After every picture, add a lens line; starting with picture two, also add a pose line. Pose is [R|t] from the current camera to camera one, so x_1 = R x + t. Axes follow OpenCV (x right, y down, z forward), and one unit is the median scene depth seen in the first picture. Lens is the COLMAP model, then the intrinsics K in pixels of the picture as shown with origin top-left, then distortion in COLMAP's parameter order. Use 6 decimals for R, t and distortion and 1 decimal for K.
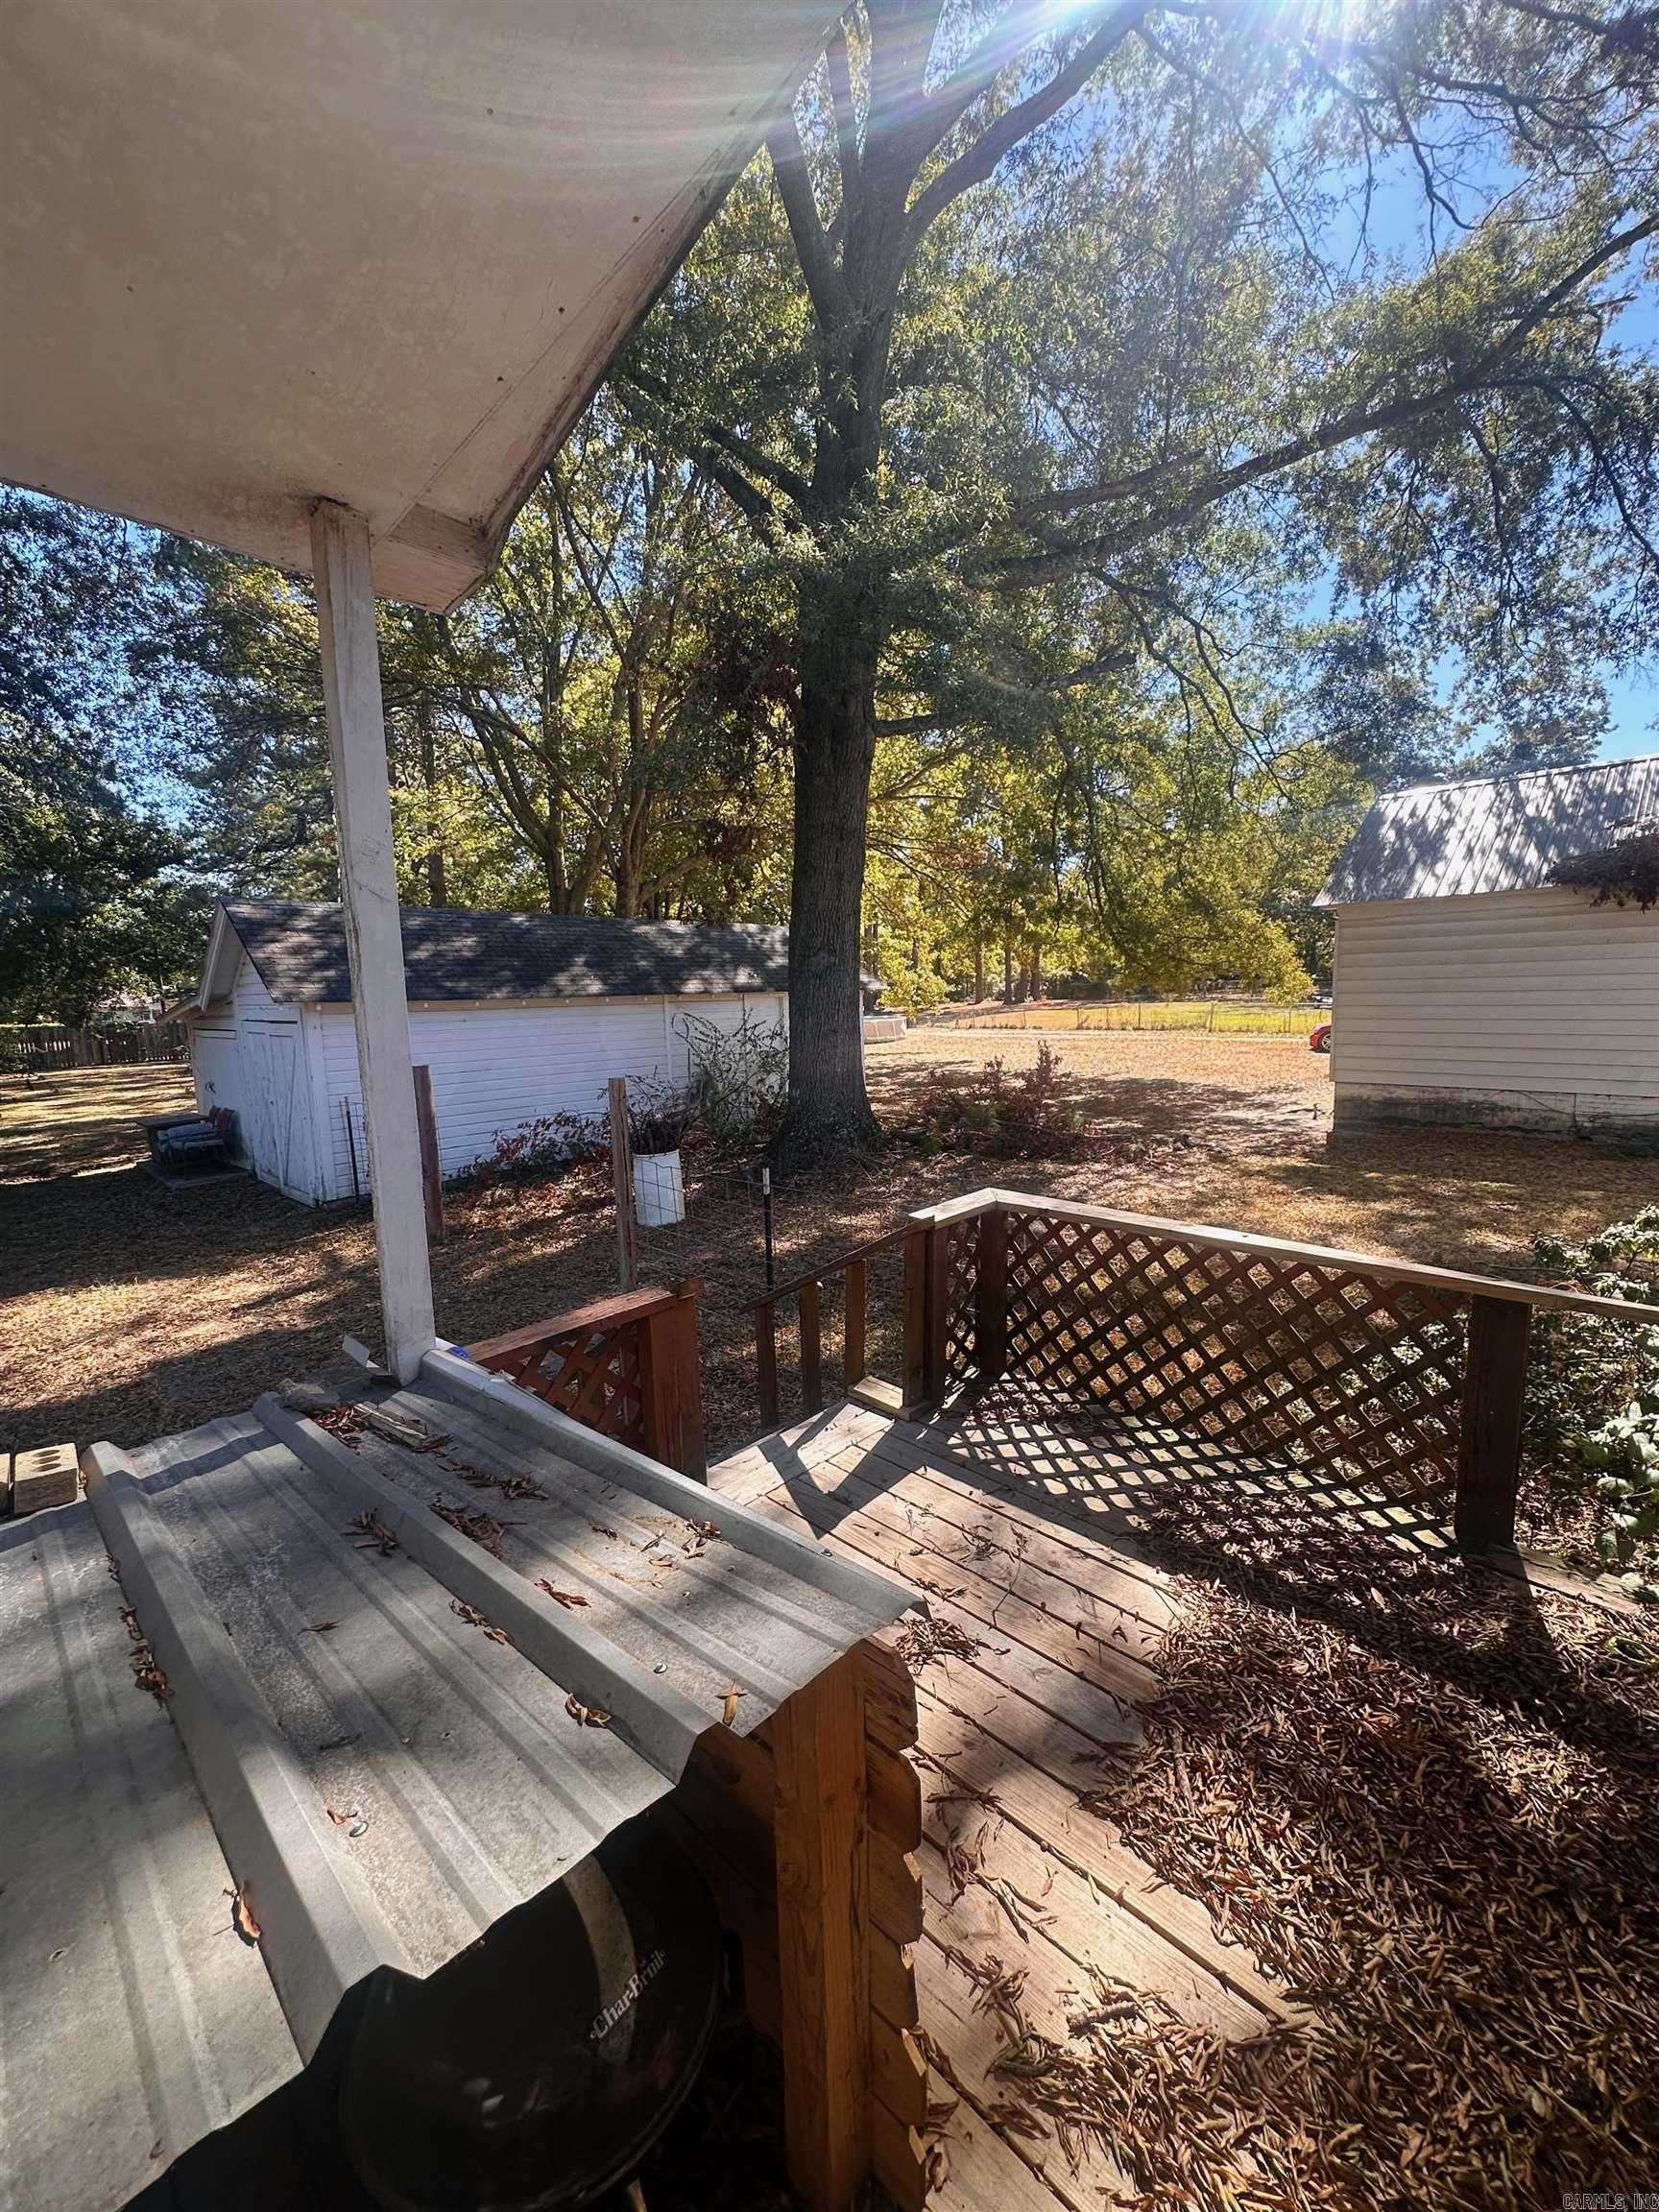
lens RADIAL K [[891.9, 0, 829.5], [0, 891.9, 1106.0], [0, 0, 1]] dist [0.002078, 0.000126]
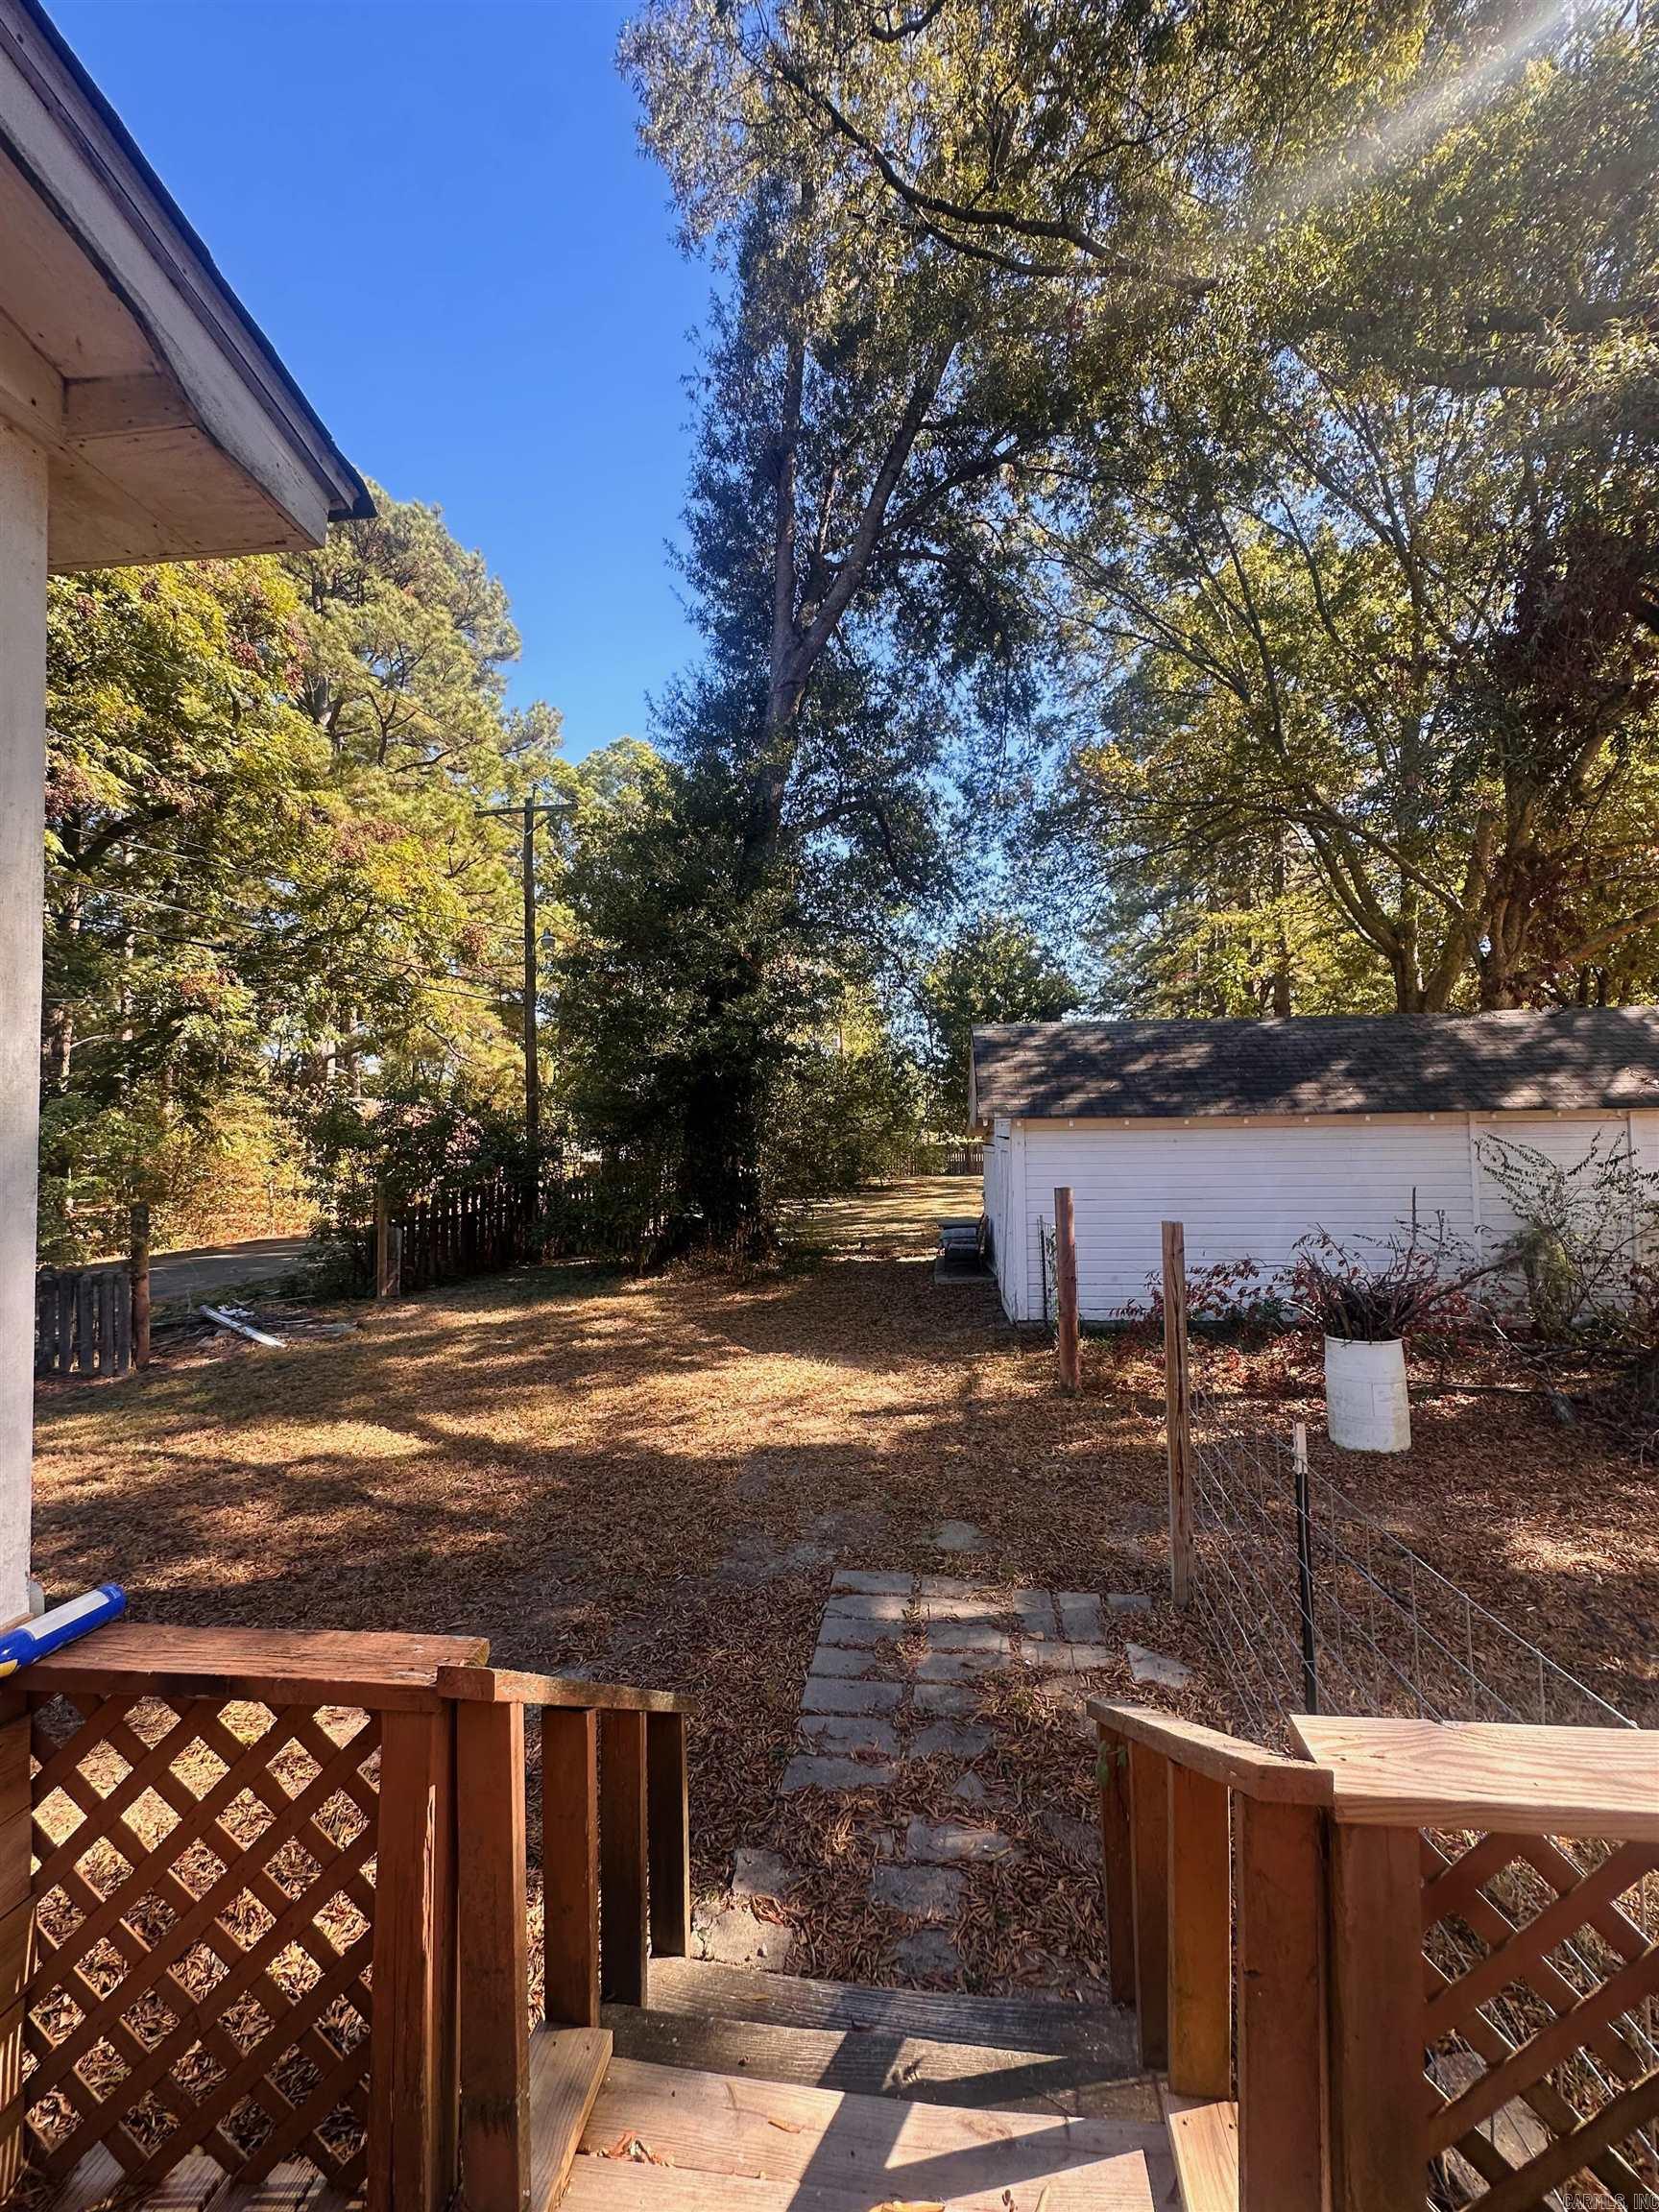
lens RADIAL K [[891.9, 0, 829.5], [0, 891.9, 1106.0], [0, 0, 1]] dist [0.002078, 0.000126]
pose [[0.607905, -0.008519, -0.793964, 0.082984], [-0.101952, 0.990828, -0.088692, -0.016484], [0.787437, 0.134863, 0.601461, 0.211733]]
